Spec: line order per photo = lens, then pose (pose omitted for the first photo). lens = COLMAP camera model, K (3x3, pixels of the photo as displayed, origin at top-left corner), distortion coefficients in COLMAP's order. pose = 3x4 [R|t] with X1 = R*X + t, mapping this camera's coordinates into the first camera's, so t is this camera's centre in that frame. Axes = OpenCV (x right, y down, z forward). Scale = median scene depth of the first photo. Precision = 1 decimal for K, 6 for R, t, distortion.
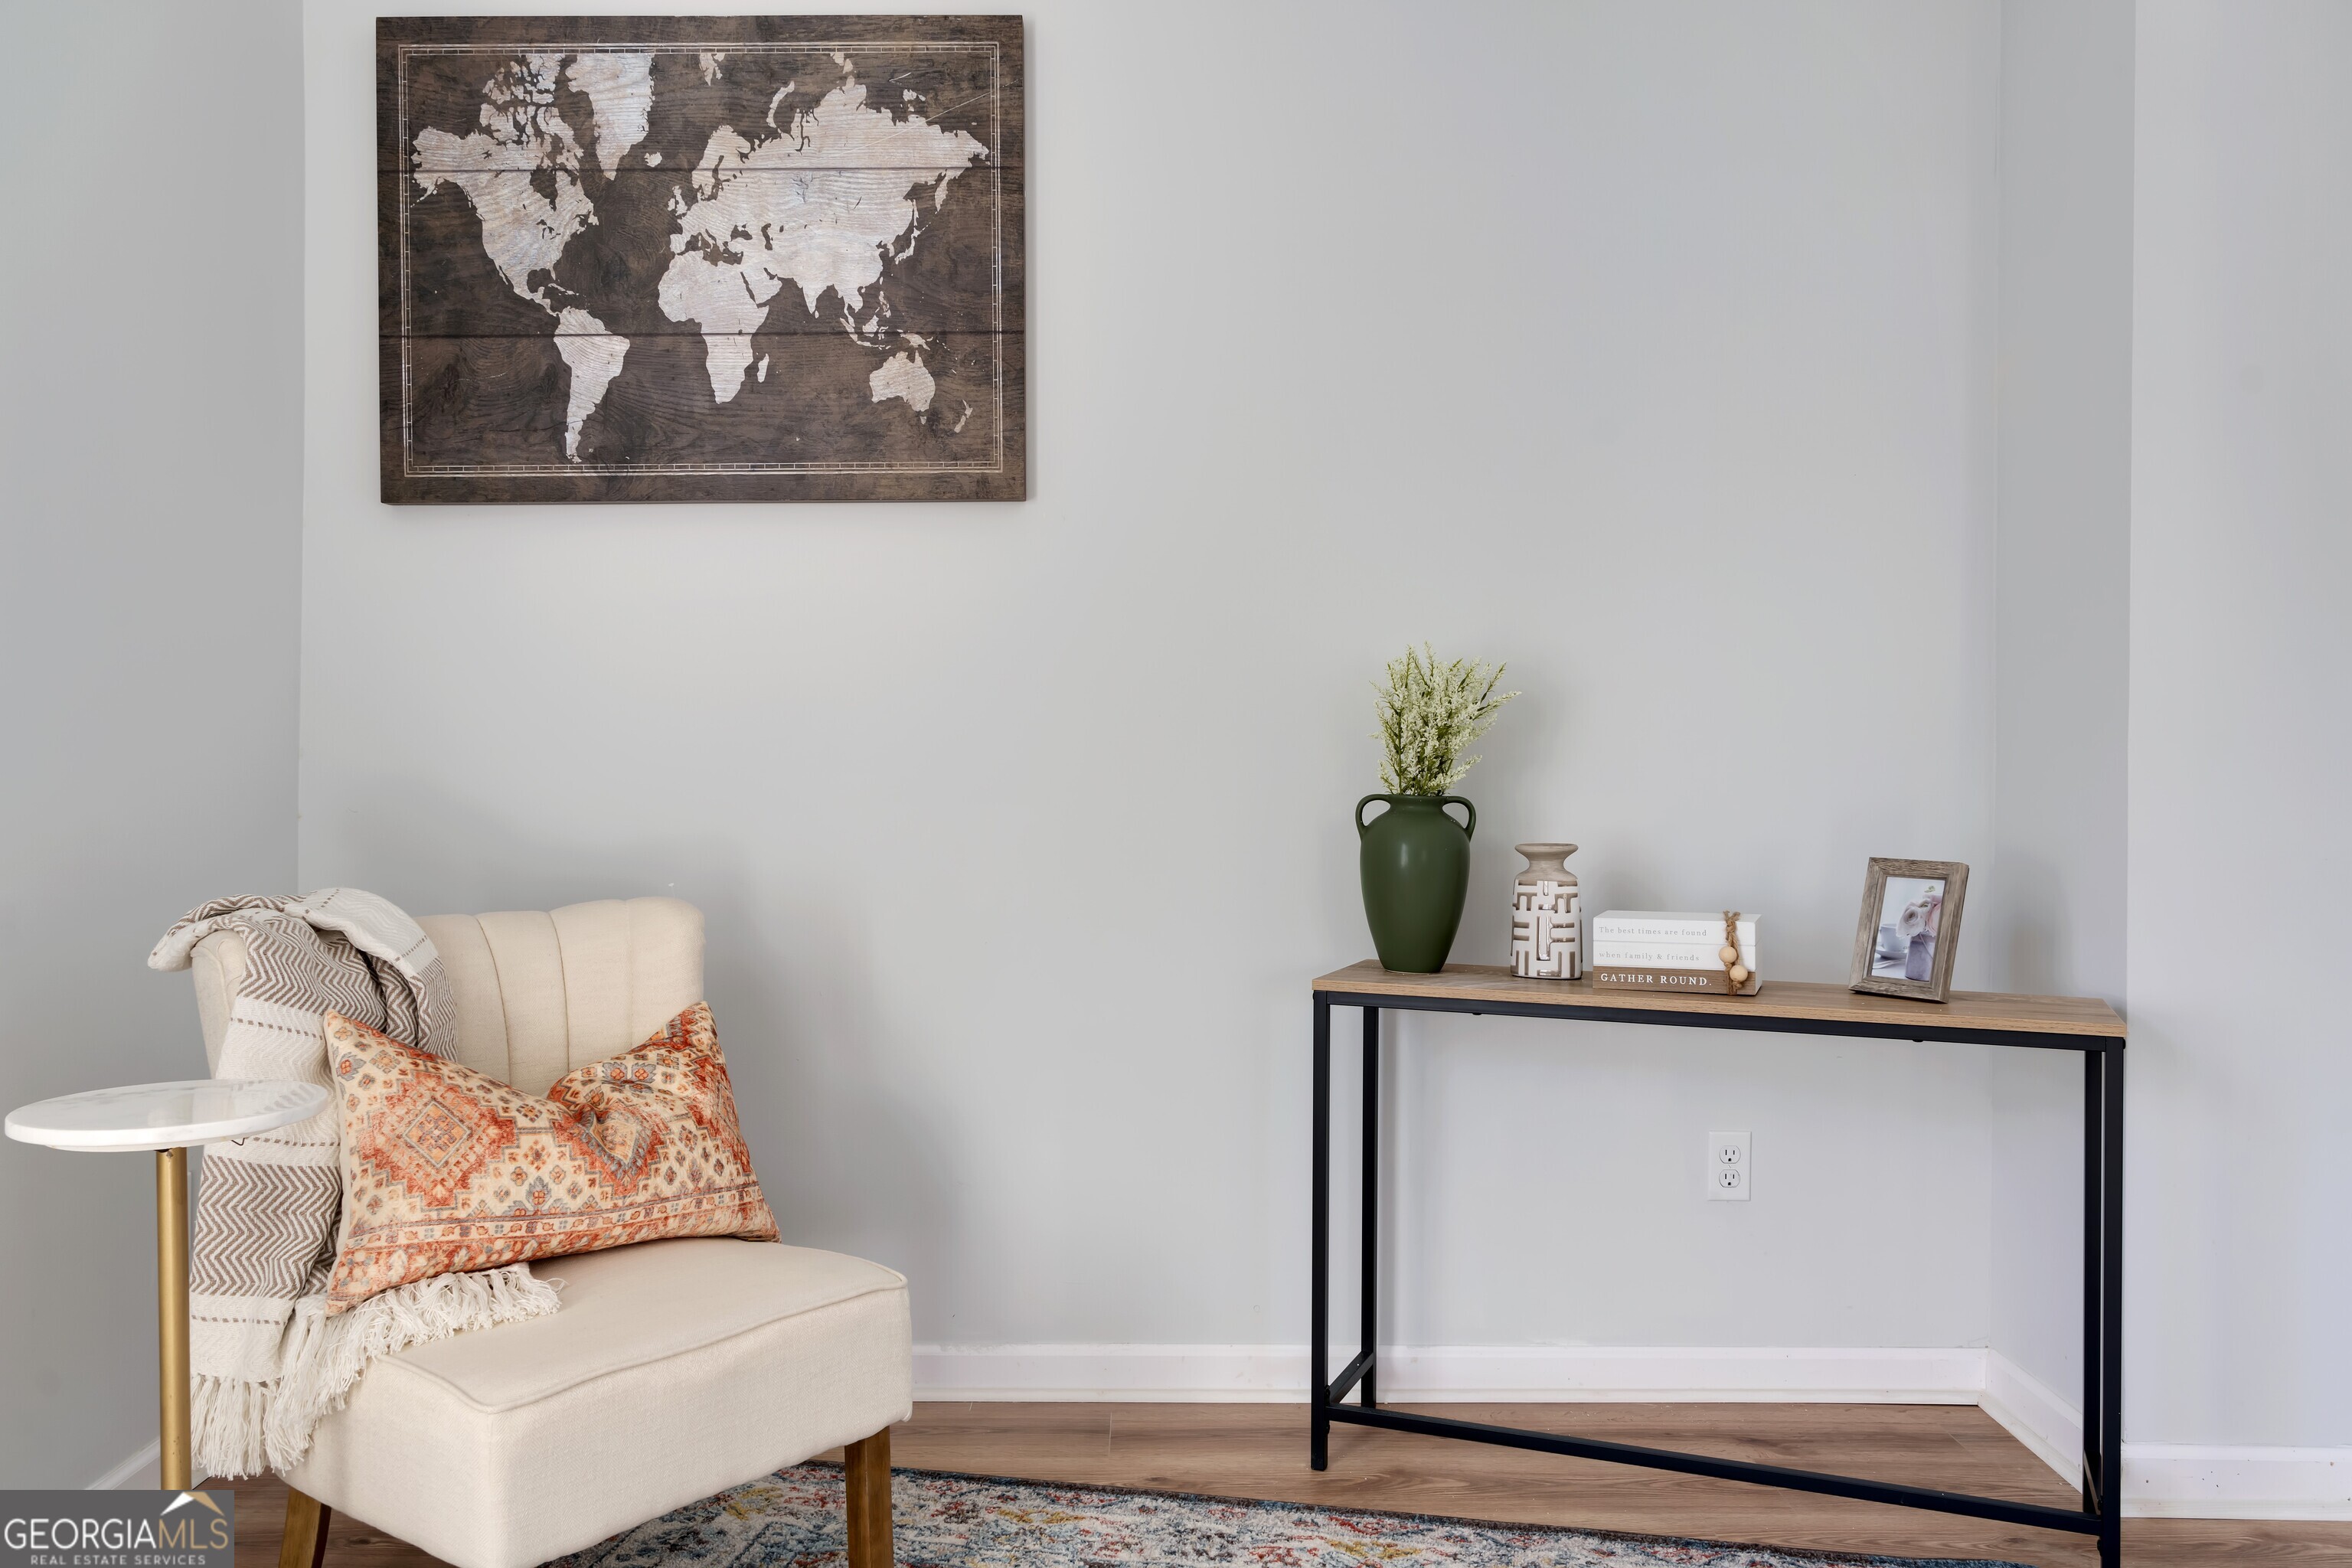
lens RADIAL K [[959.9, 0, 1153.1], [0, 959.9, 792.3], [0, 0, 1]] dist [-0.002152, -0.000599]
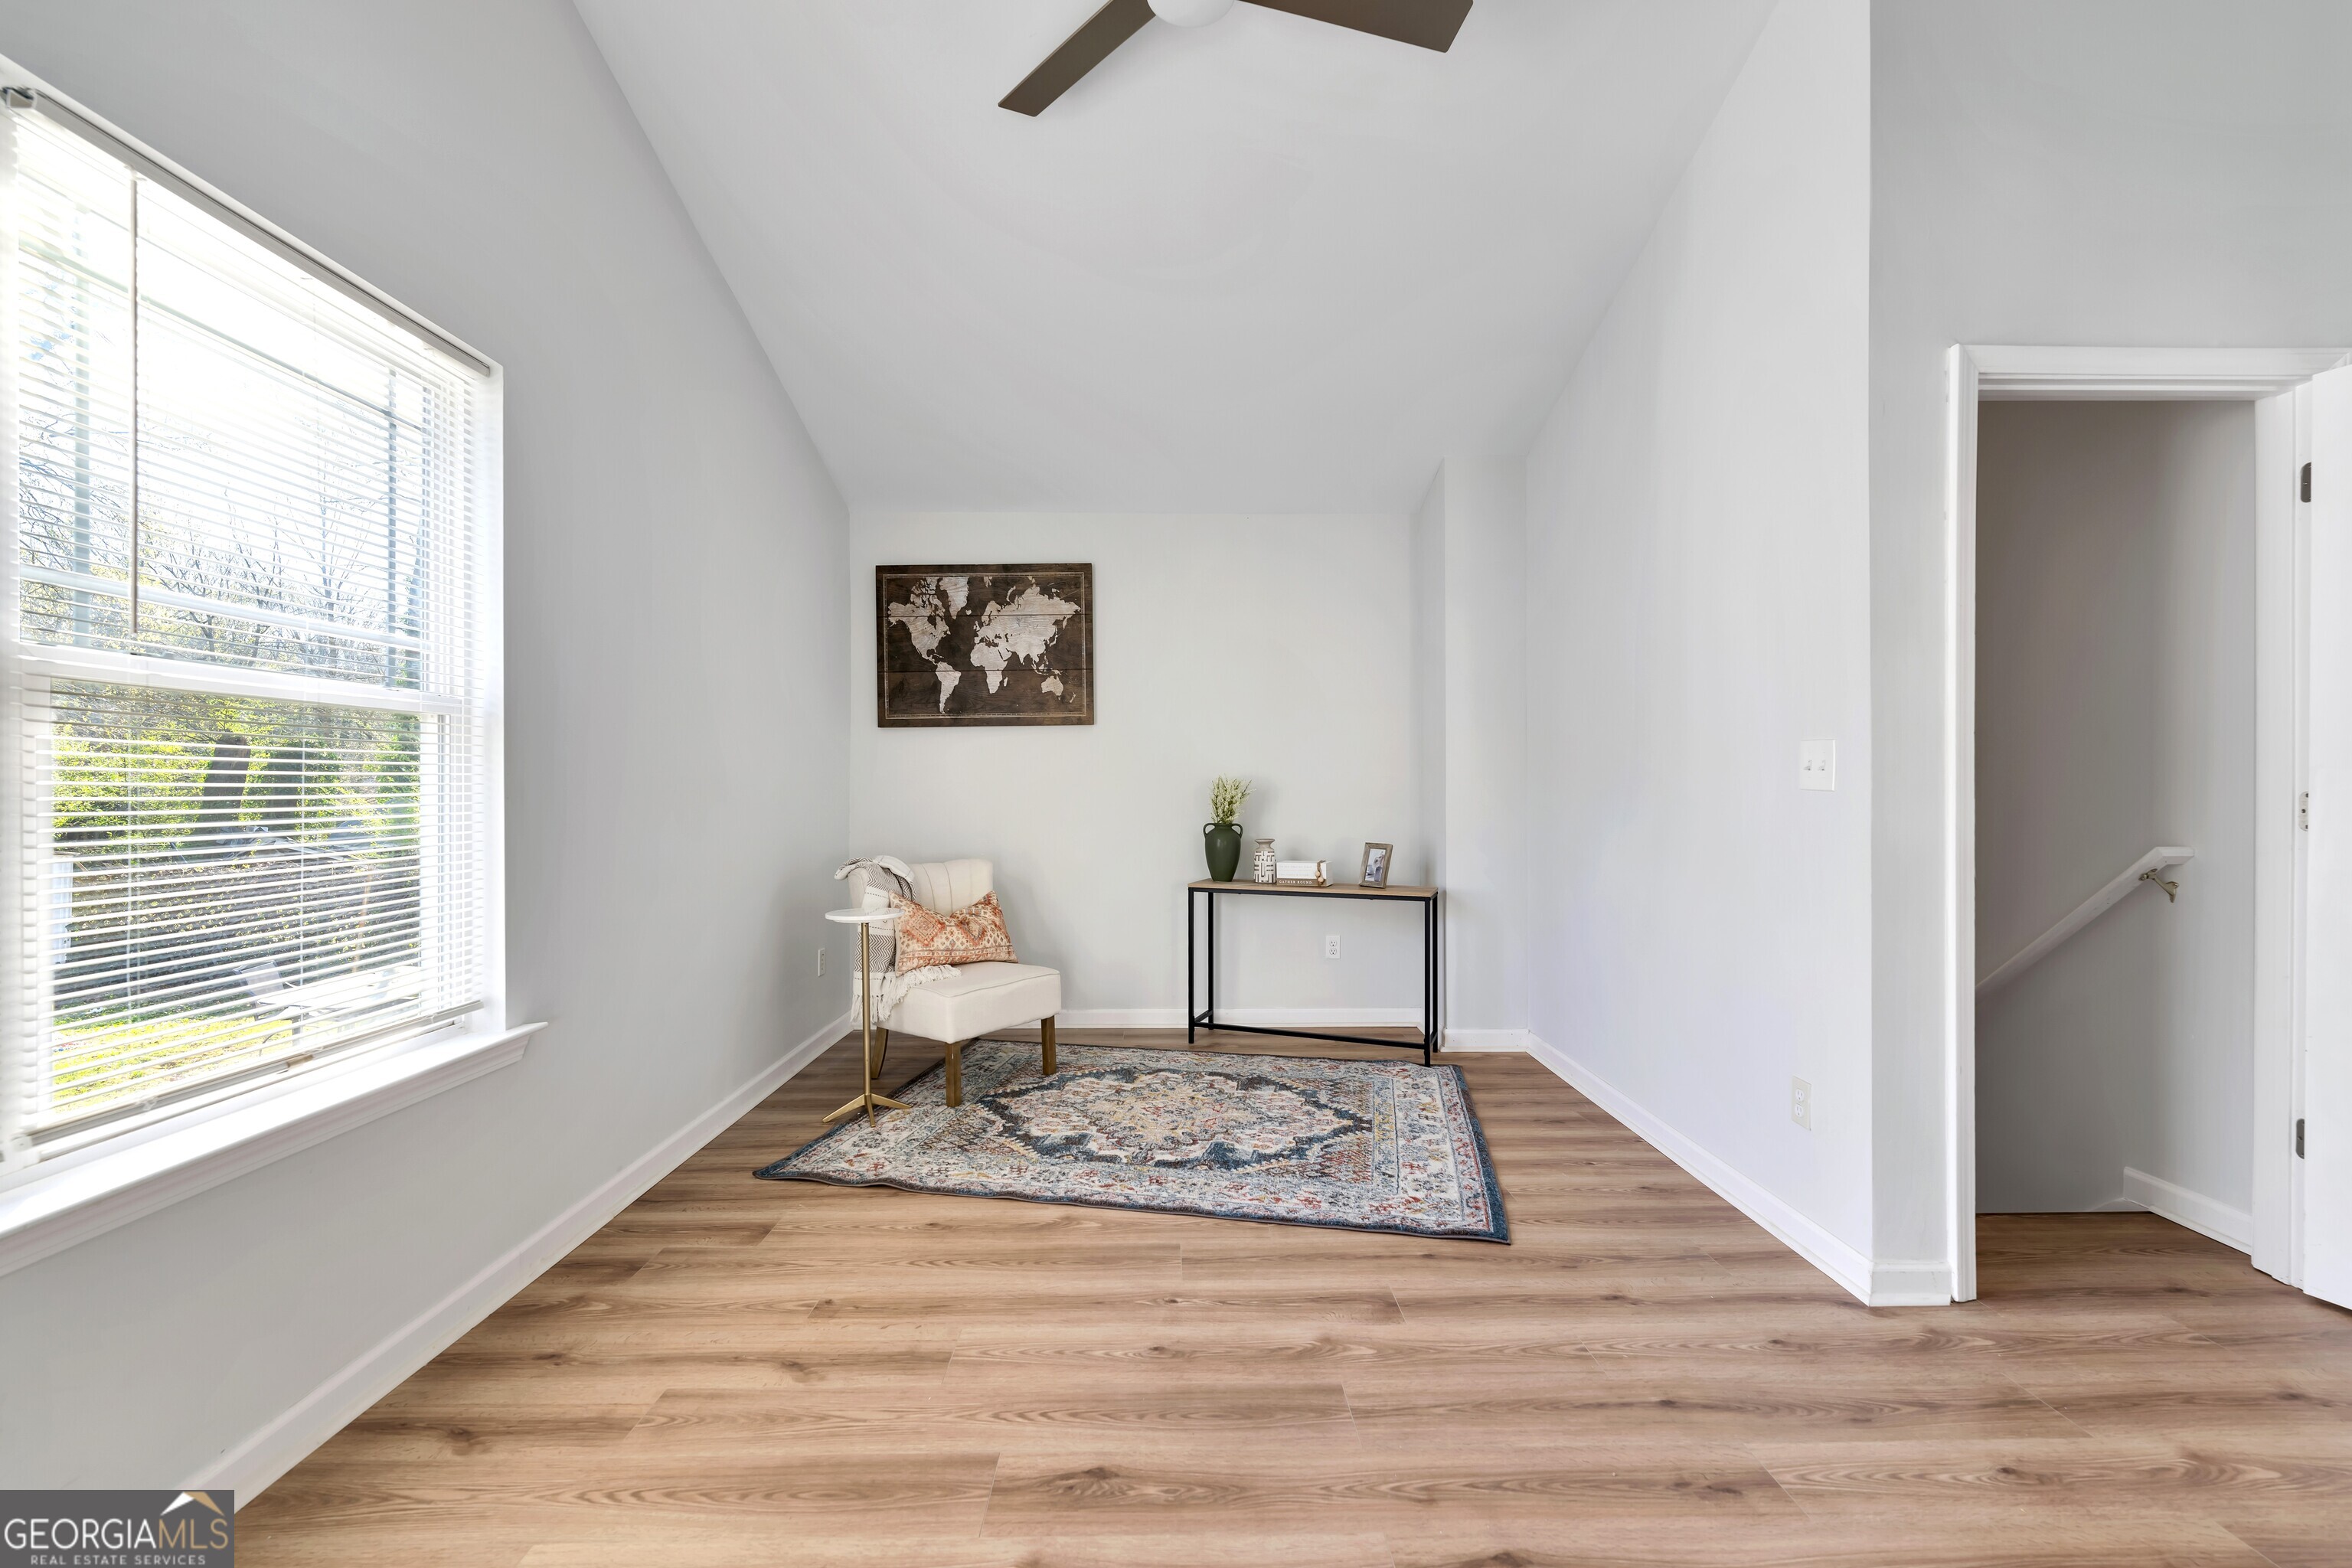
lens RADIAL K [[959.9, 0, 1195.9], [0, 959.9, 791.2], [0, 0, 1]] dist [-0.002152, -0.000599]
pose [[0.999814, -0.008188, -0.017469, 0.236423], [0.008074, 0.999946, -0.006598, -0.077129], [0.017522, 0.006456, 0.999826, -1.987605]]
